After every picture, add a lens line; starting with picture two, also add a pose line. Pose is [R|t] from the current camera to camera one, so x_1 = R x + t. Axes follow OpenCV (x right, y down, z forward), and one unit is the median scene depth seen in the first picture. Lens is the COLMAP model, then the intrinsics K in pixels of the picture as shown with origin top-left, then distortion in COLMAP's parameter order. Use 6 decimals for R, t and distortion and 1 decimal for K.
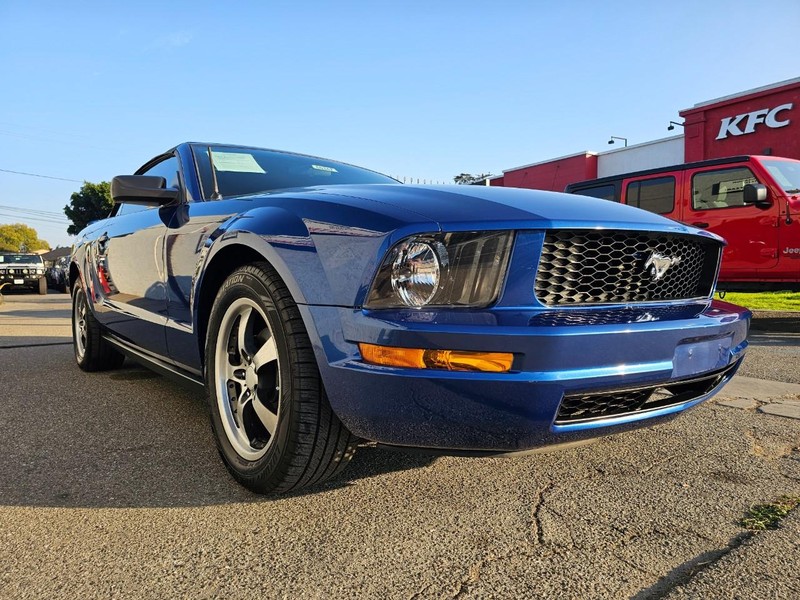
lens RADIAL K [[551.0, 0, 395.7], [0, 551.0, 301.7], [0, 0, 1]] dist [0.033131, -0.024816]
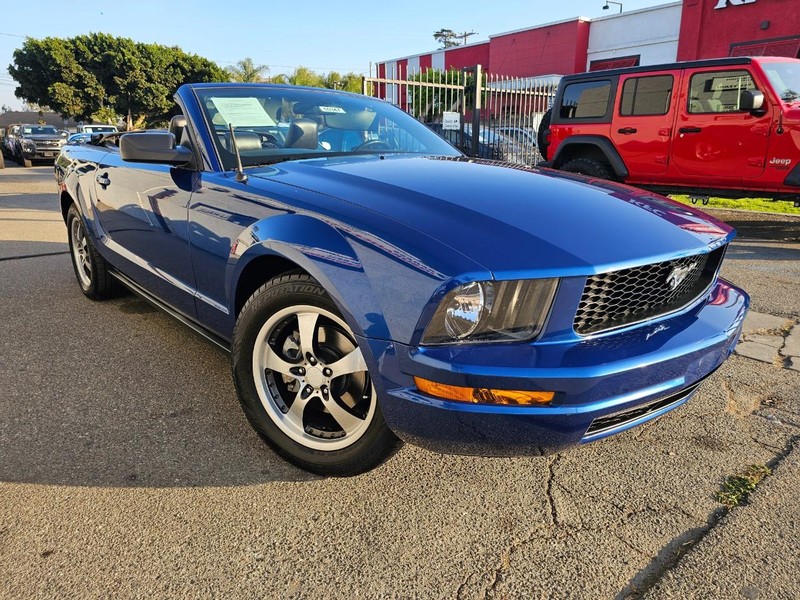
lens RADIAL K [[551.0, 0, 398.1], [0, 551.0, 296.0], [0, 0, 1]] dist [0.033131, -0.024816]
pose [[0.998876, -0.005519, 0.047069, -0.123935], [-0.004942, 0.975651, 0.219275, -0.287803], [-0.047133, -0.219261, 0.974527, -0.043667]]
